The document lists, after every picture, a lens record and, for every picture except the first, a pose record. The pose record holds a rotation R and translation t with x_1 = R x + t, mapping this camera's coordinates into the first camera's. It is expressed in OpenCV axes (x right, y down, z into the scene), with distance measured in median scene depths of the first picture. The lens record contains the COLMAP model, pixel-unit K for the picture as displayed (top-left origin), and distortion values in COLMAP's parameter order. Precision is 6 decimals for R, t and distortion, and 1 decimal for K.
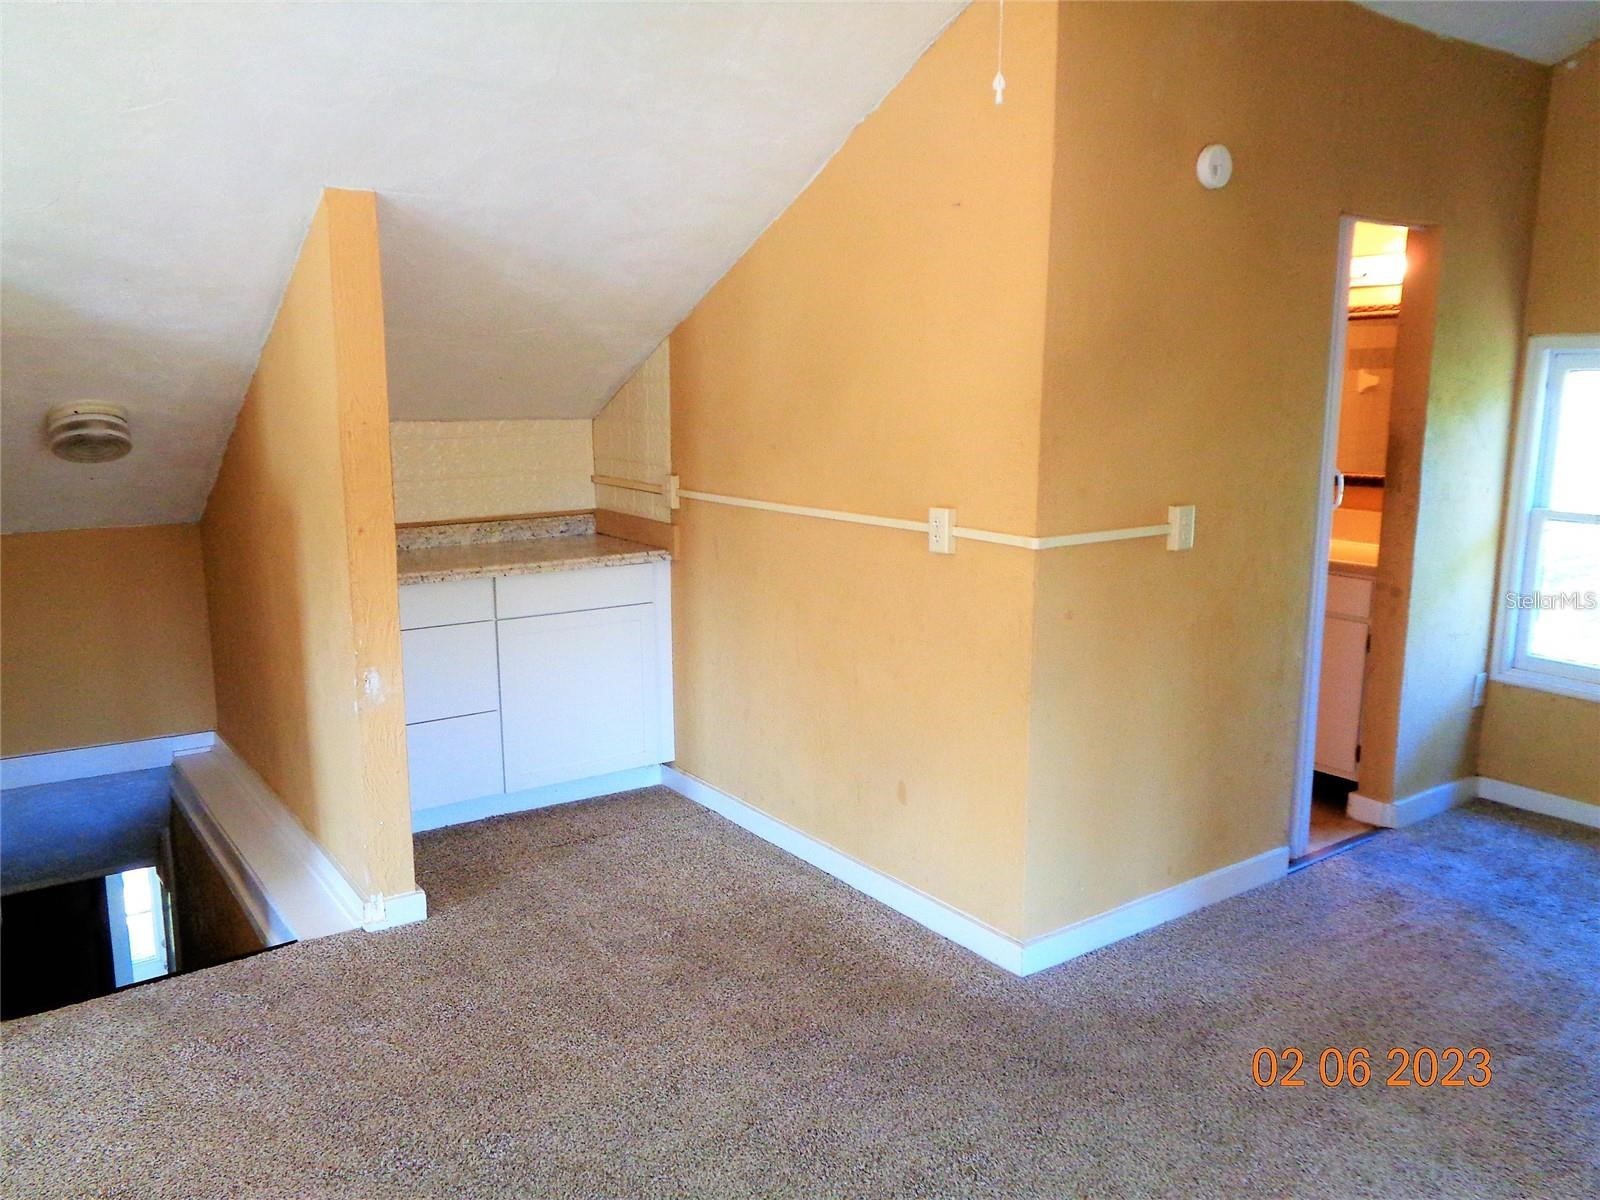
lens RADIAL K [[1207.8, 0, 806.3], [0, 1207.8, 592.5], [0, 0, 1]] dist [0.013433, -0.000270]
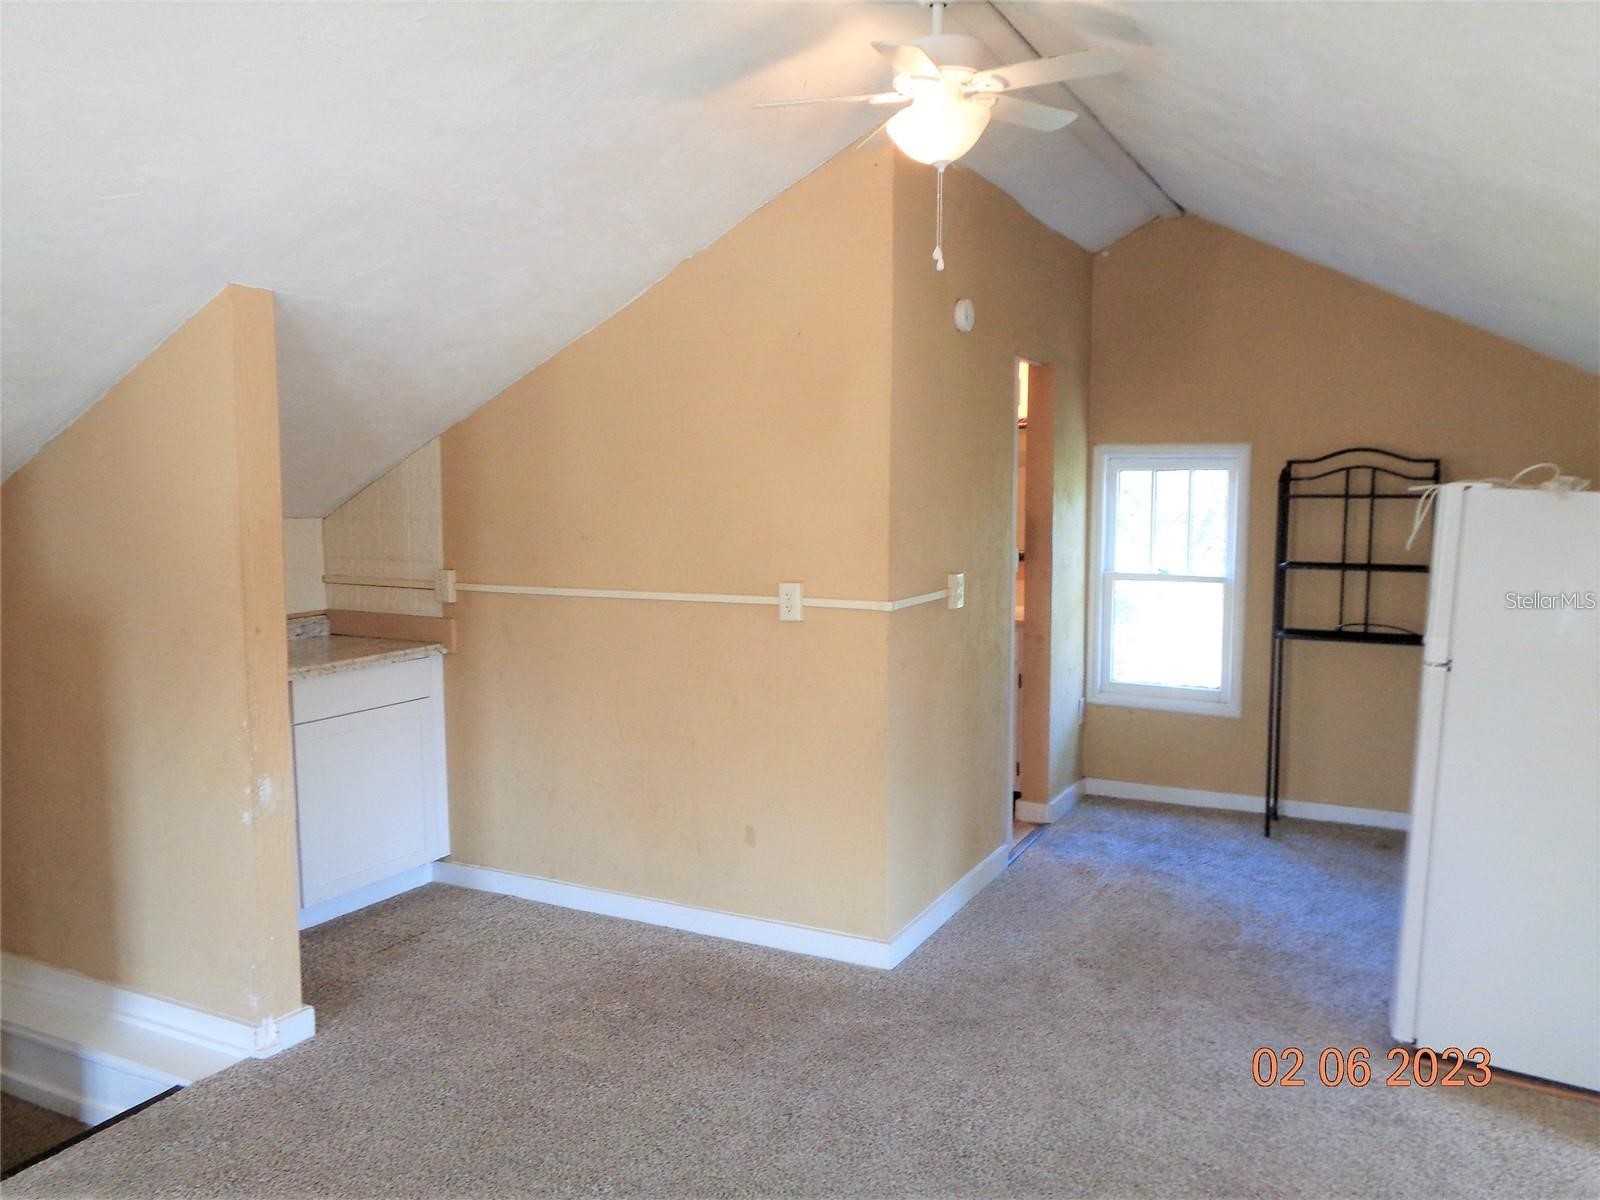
lens RADIAL K [[1207.8, 0, 806.3], [0, 1207.8, 592.5], [0, 0, 1]] dist [0.013433, -0.000270]
pose [[0.891676, -0.044730, 0.450459, -0.316681], [0.081739, 0.994659, -0.063031, 0.011755], [-0.445233, 0.093024, 0.890570, -0.045554]]
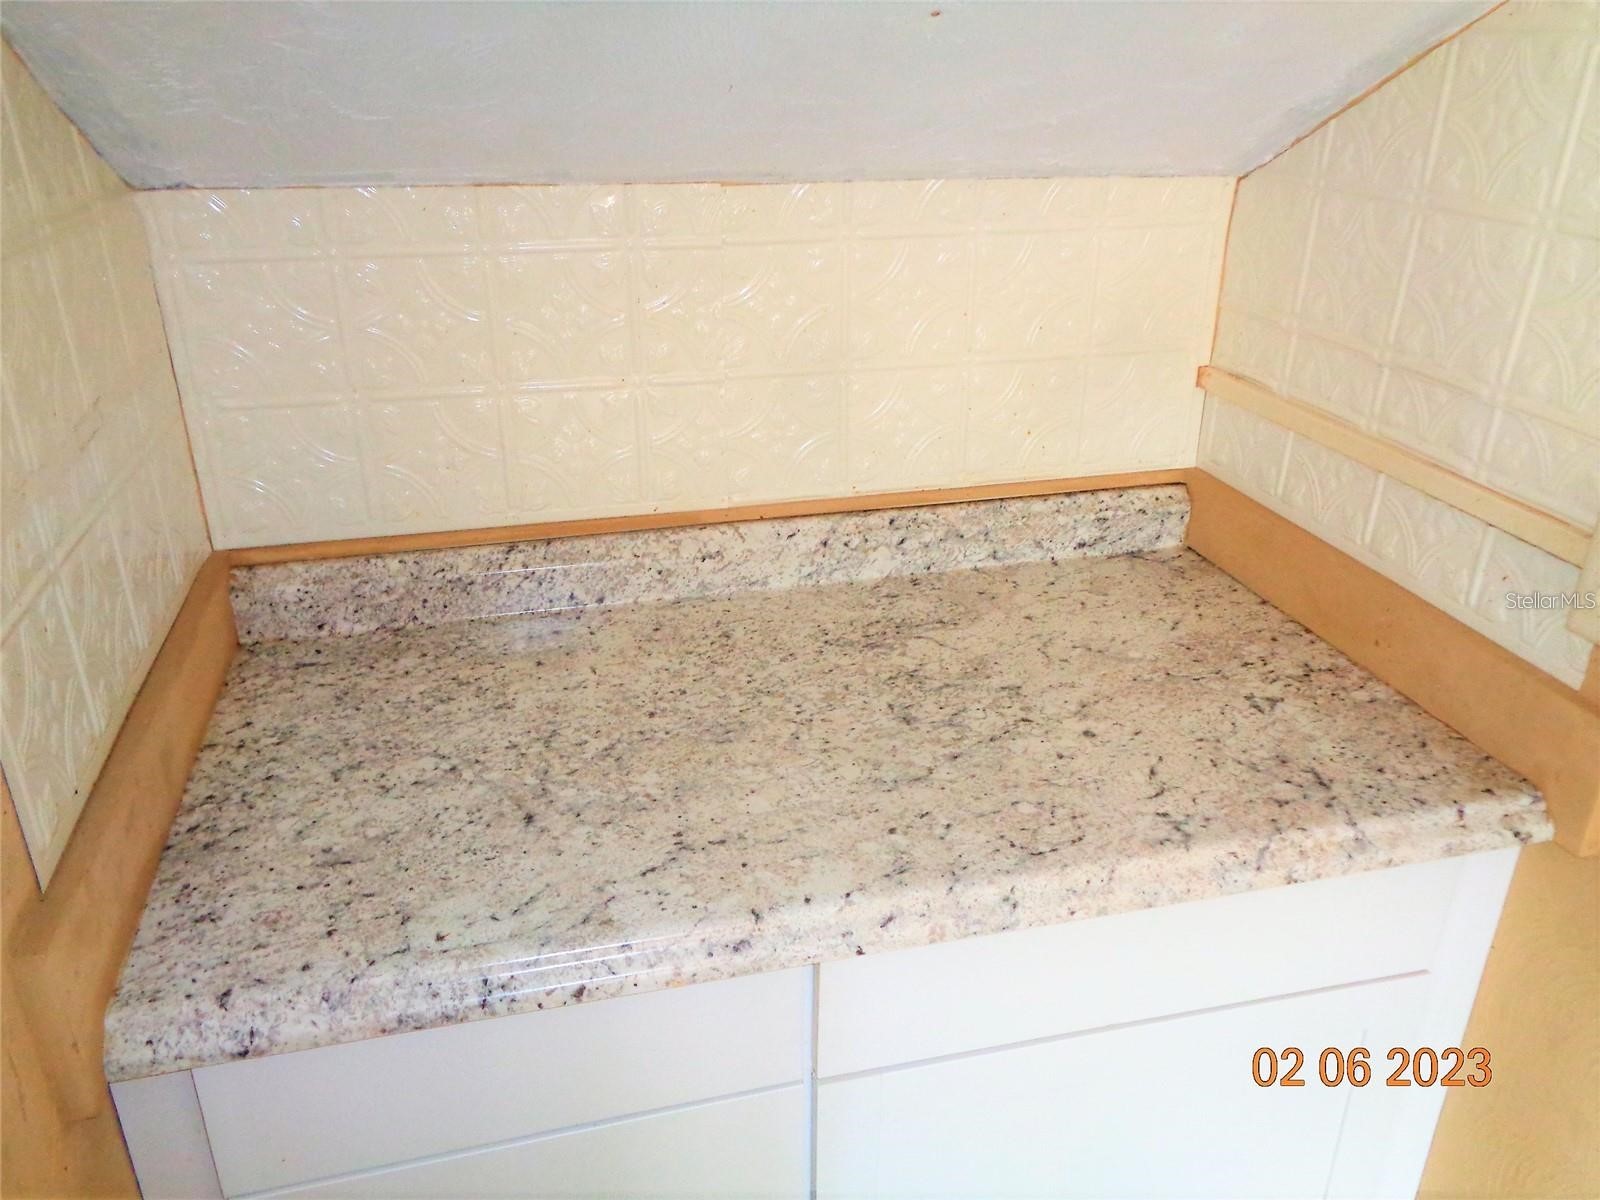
lens RADIAL K [[1207.8, 0, 806.3], [0, 1207.8, 592.5], [0, 0, 1]] dist [0.013433, -0.000270]
pose [[0.933776, 0.156925, -0.321616, -0.191316], [-0.070974, 0.962083, 0.263361, -0.135512], [0.350749, -0.223094, 0.909508, 0.786297]]
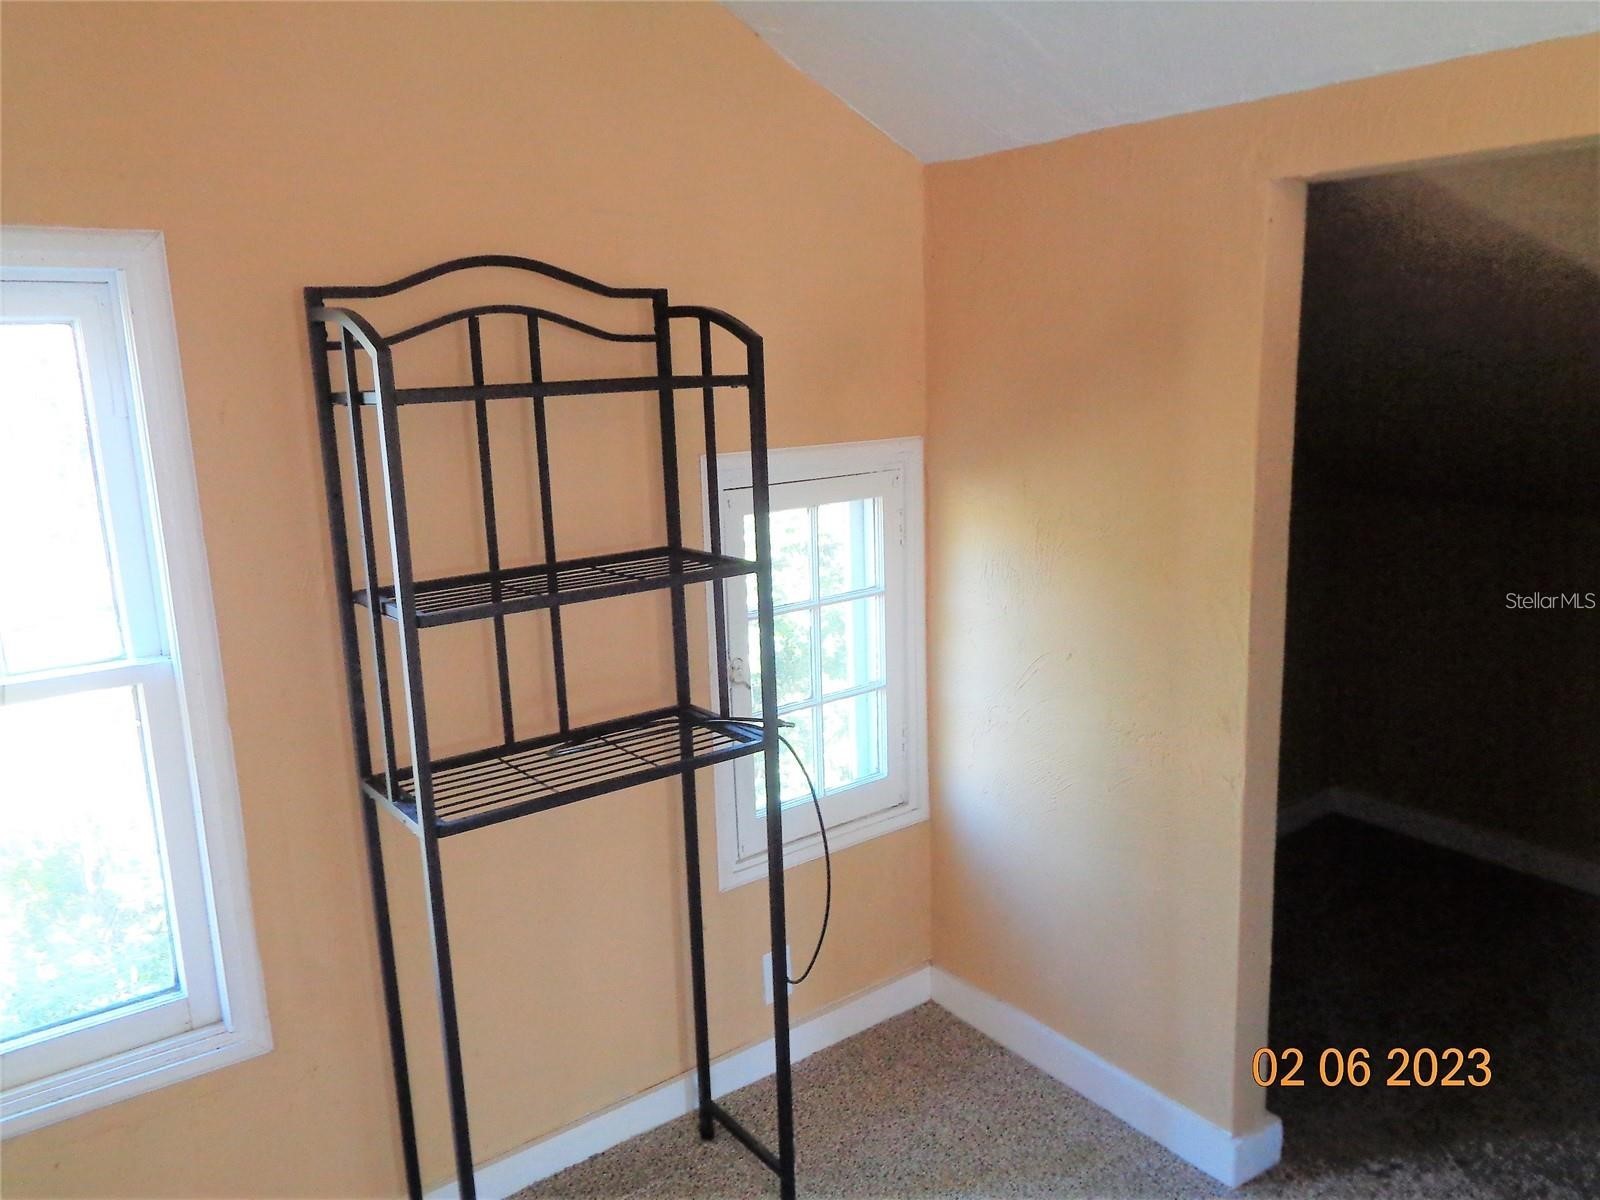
lens RADIAL K [[1209.4, 0, 800.0], [0, 1209.4, 600.0], [0, 0, 1]] dist [-0.000697, 0.000706]
pose [[-0.022397, -0.203473, 0.978824, 0.290522], [0.207515, 0.956800, 0.203643, -0.113730], [-0.977975, 0.207682, 0.020794, 0.705741]]
